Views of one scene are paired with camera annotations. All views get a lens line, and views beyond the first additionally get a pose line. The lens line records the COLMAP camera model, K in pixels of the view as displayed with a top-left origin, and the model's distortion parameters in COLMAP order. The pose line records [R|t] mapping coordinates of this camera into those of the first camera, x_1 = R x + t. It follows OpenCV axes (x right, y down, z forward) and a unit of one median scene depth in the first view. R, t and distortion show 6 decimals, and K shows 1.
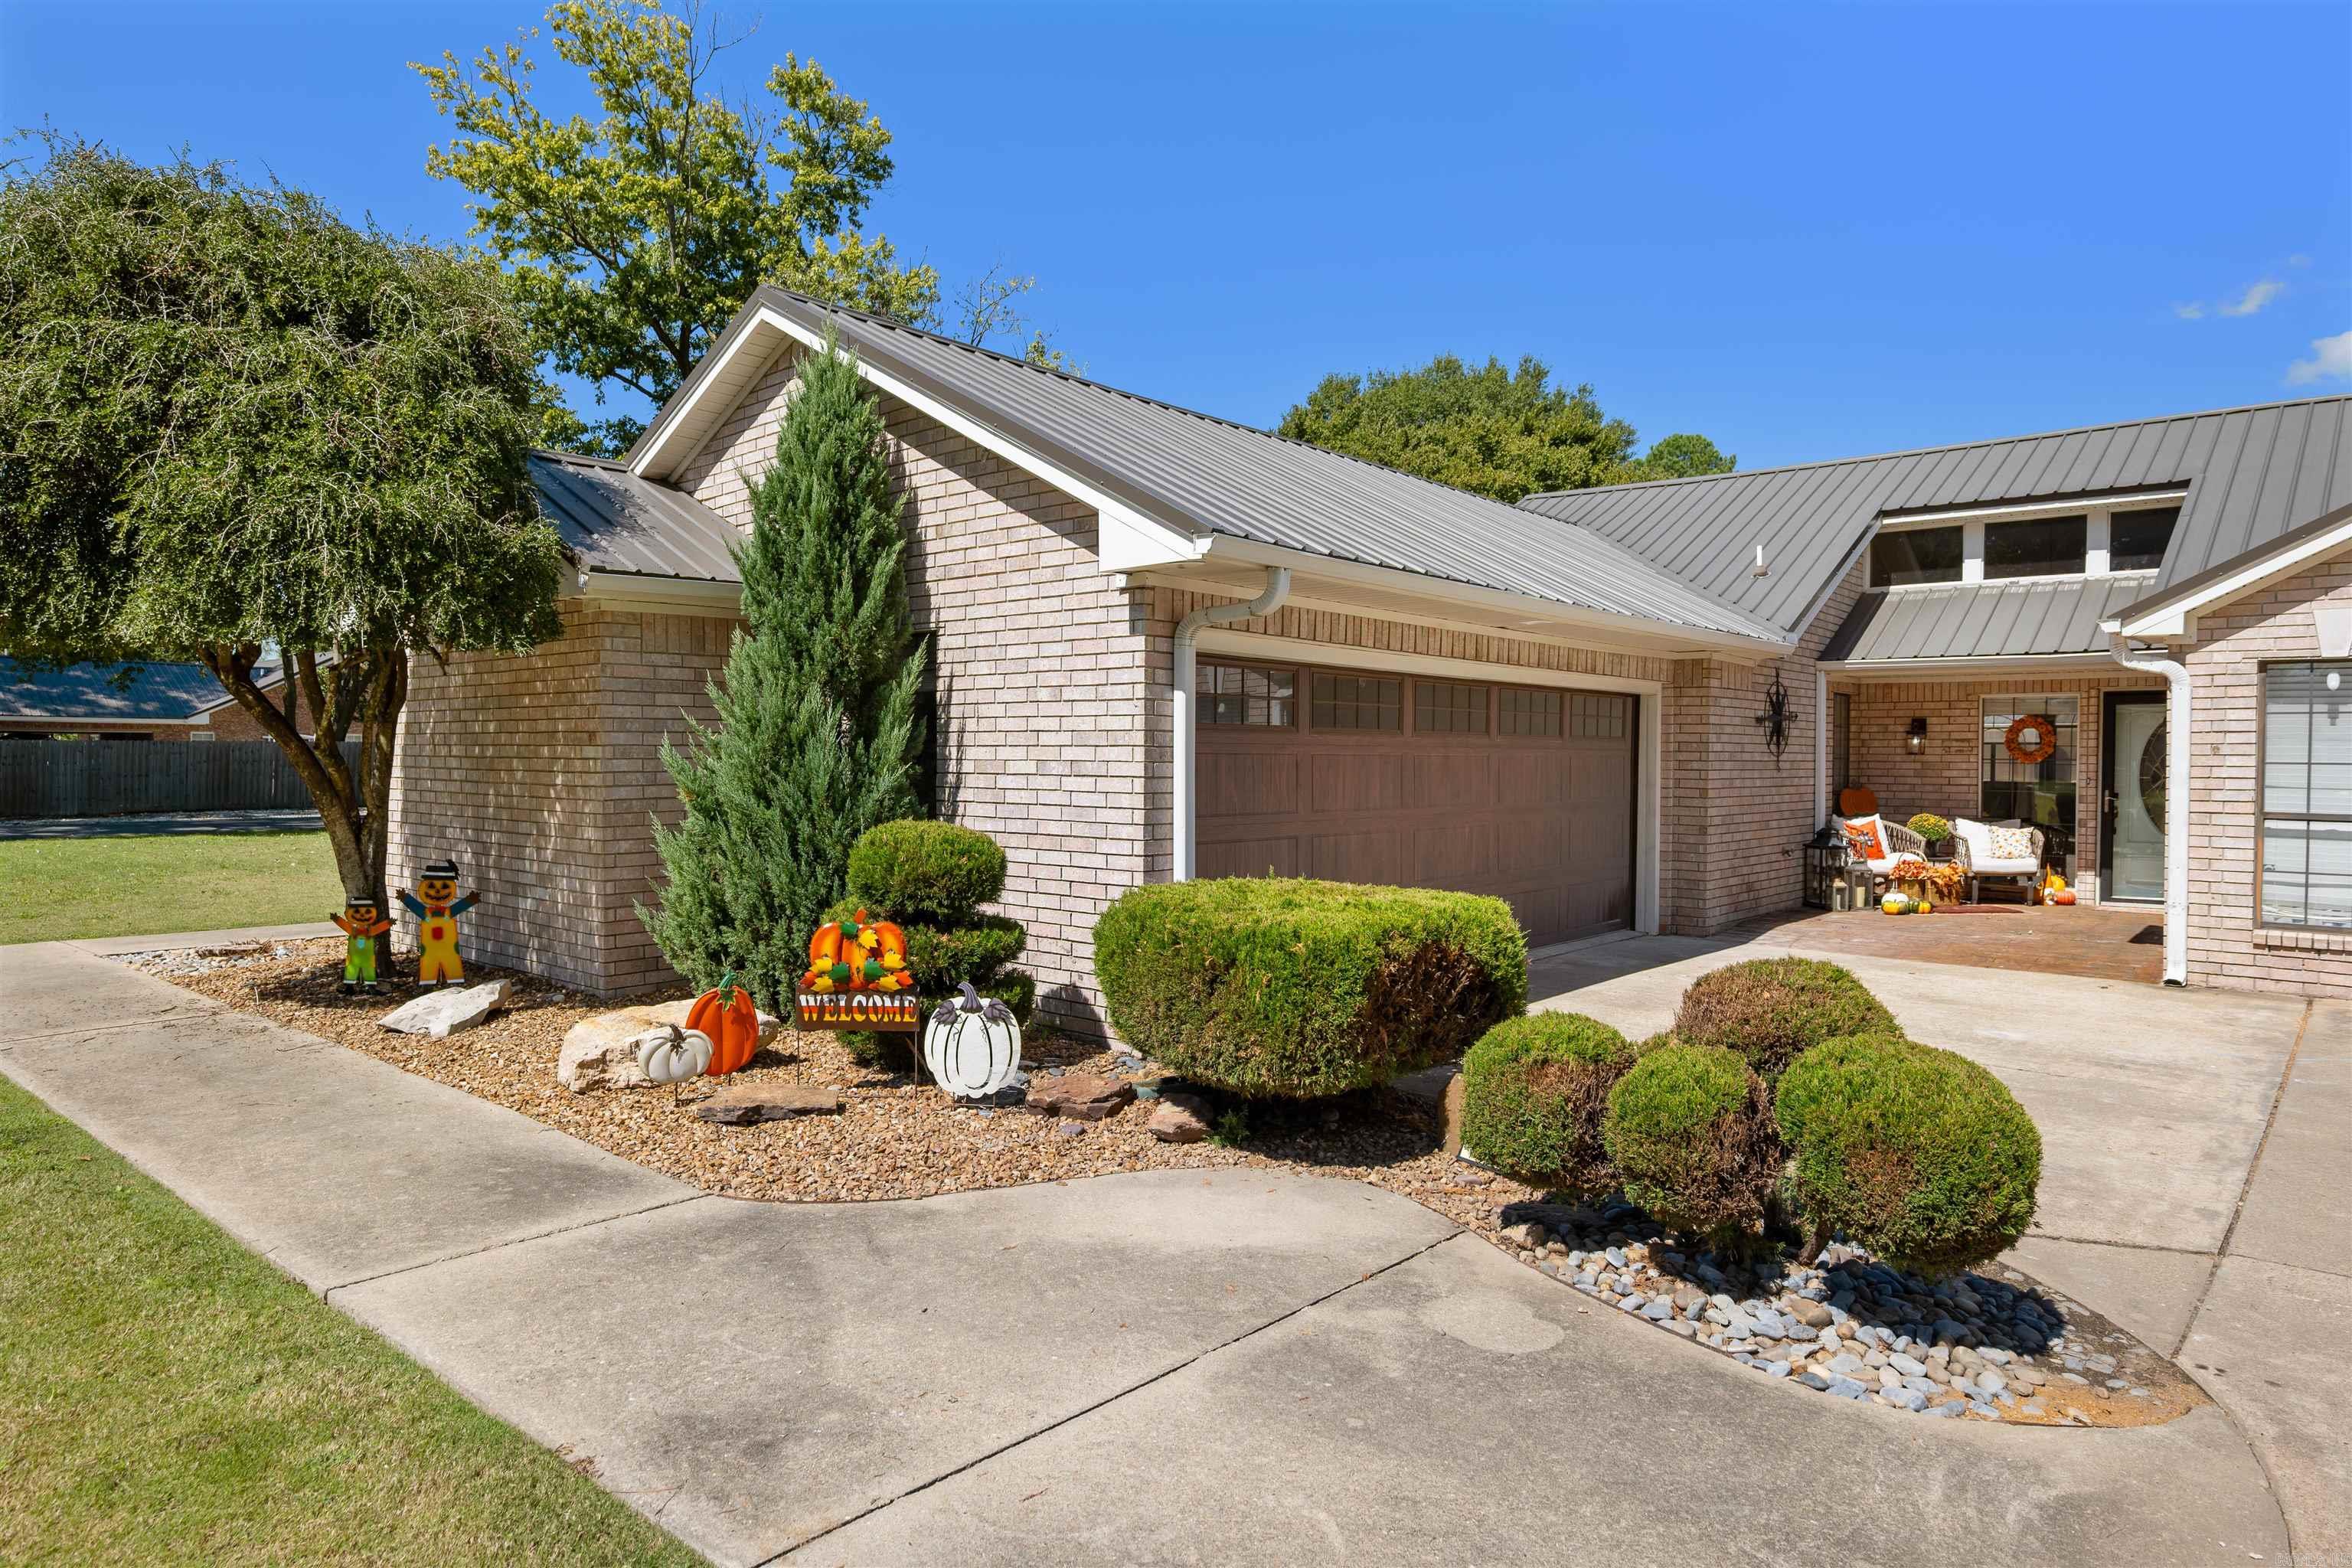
lens RADIAL K [[1440.3, 0, 1176.0], [0, 1440.3, 784.0], [0, 0, 1]] dist [-0.000955, -0.000117]
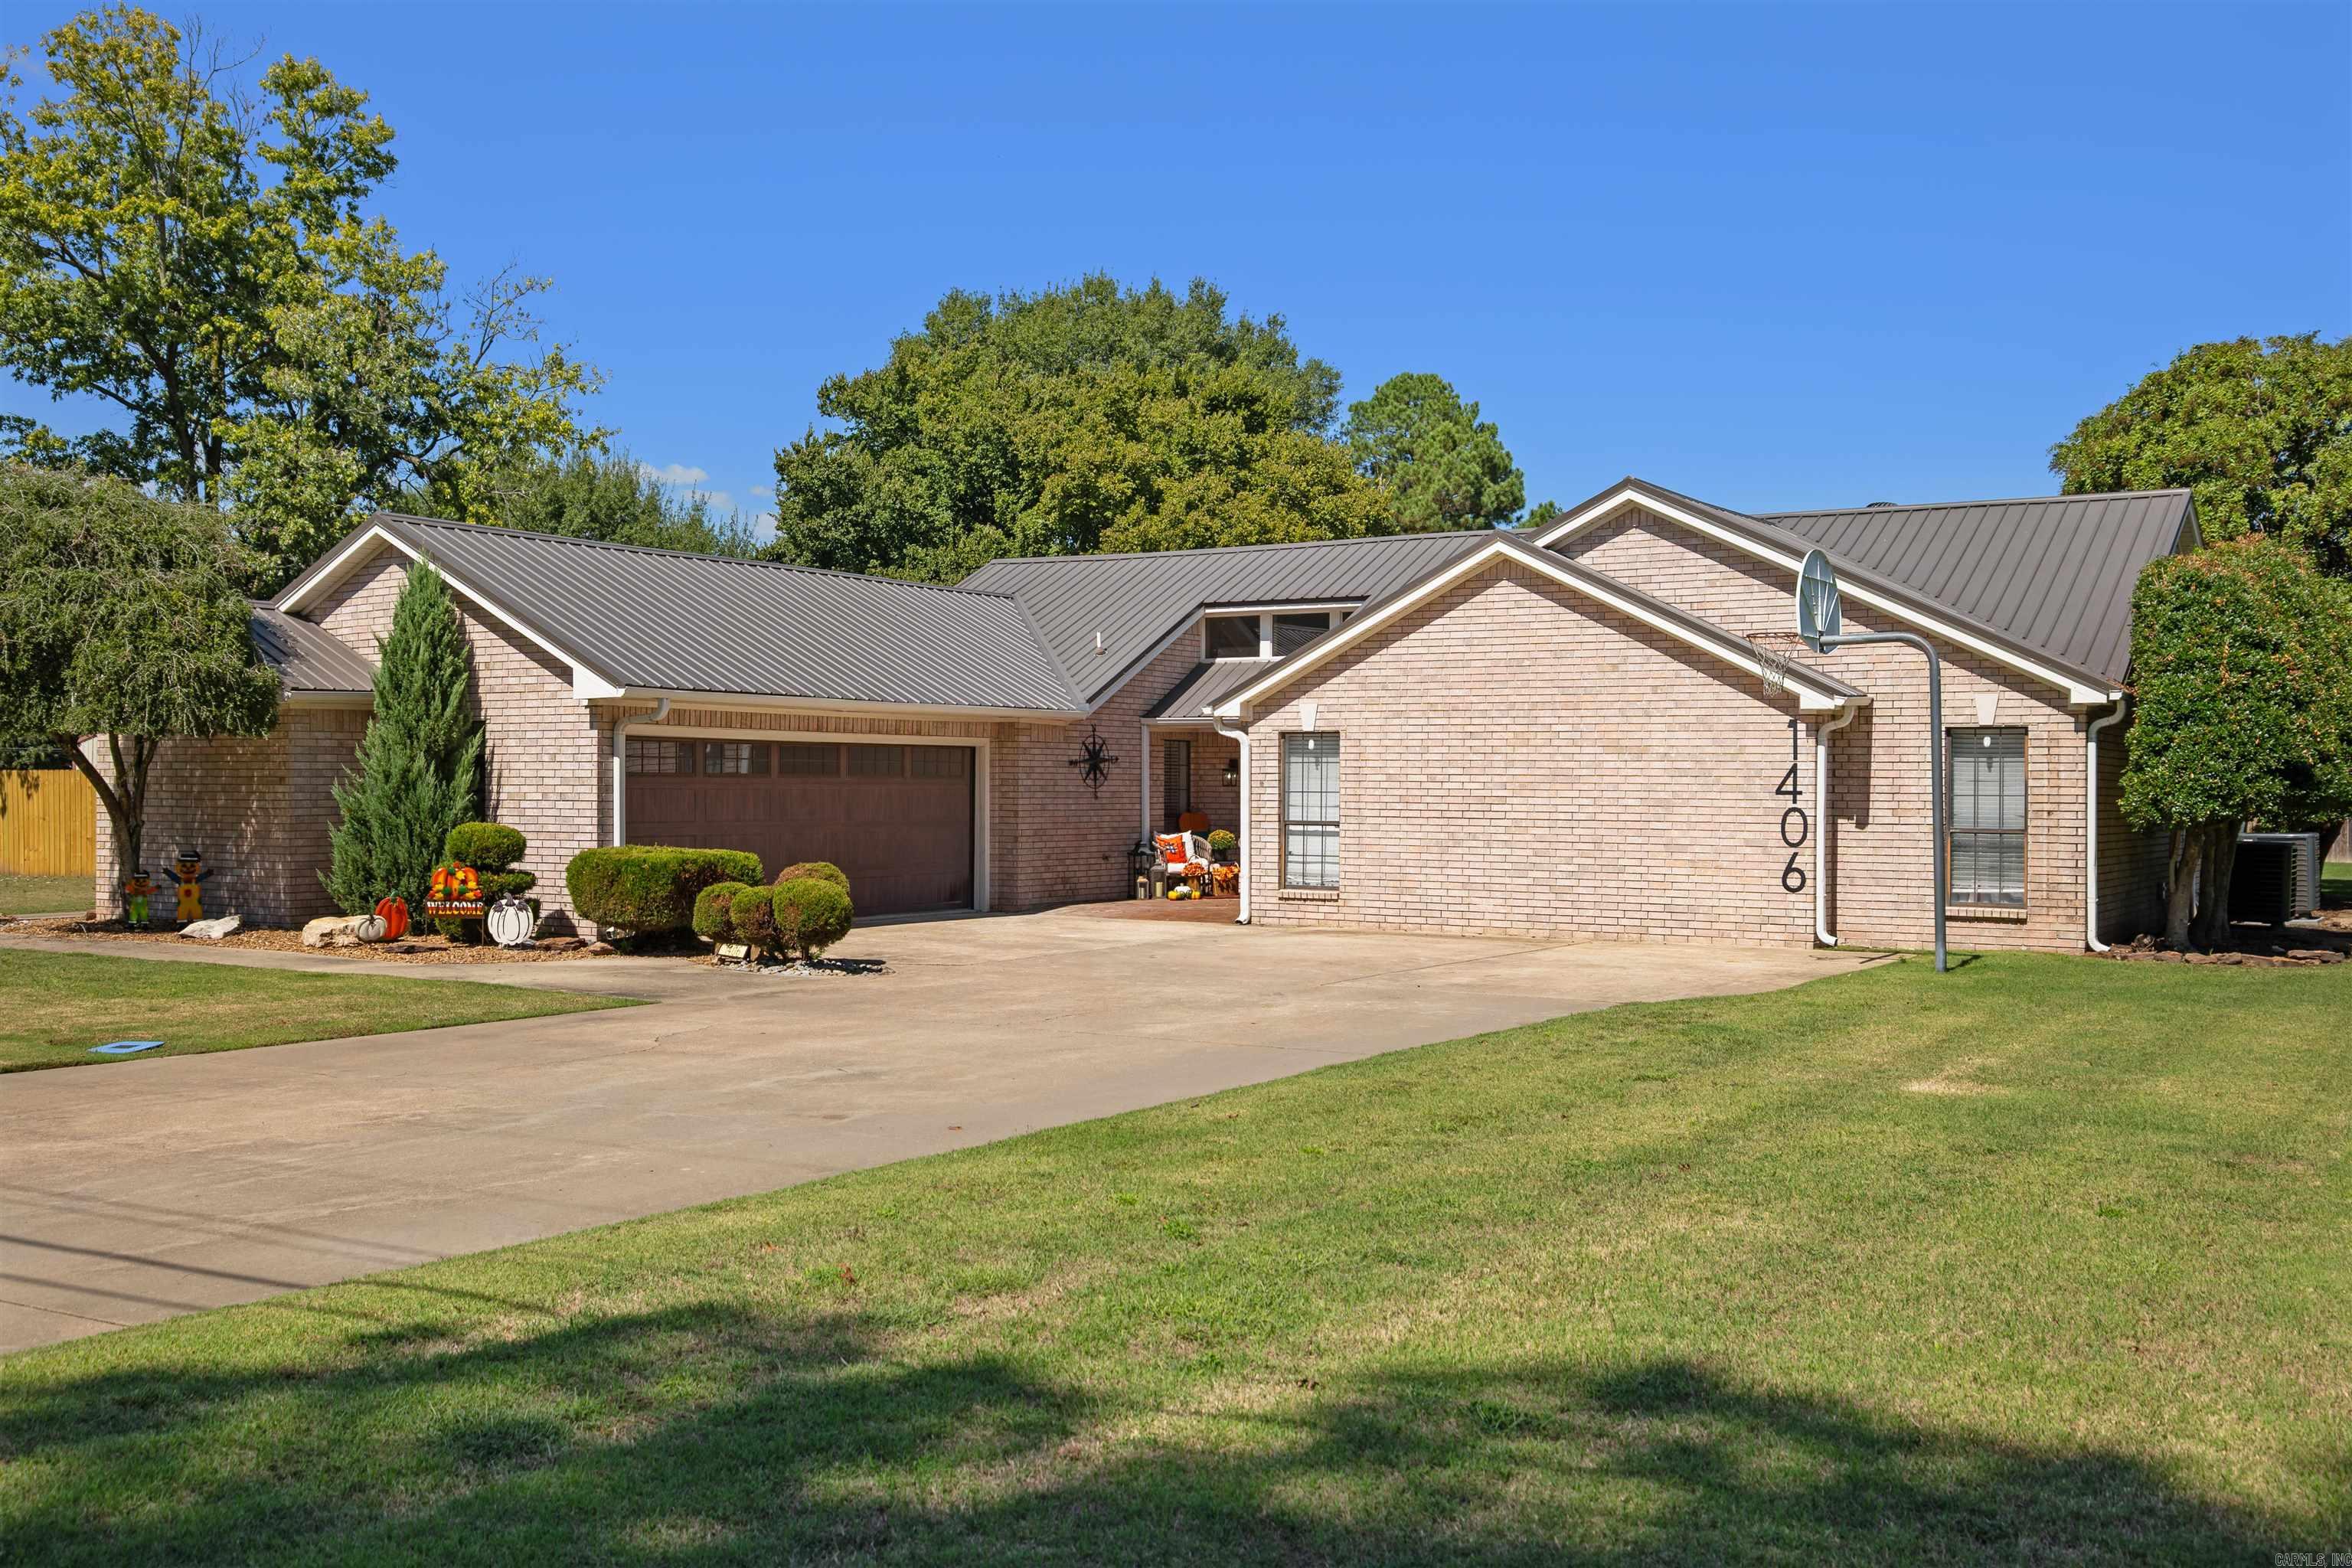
lens RADIAL K [[2305.1, 0, 1176.0], [0, 2305.1, 784.0], [0, 0, 1]] dist [-0.007205, 0.003041]
pose [[0.986844, -0.002421, 0.161658, 0.227939], [0.005678, 0.999790, -0.019689, 0.035508], [-0.161577, 0.020348, 0.986650, -2.050463]]
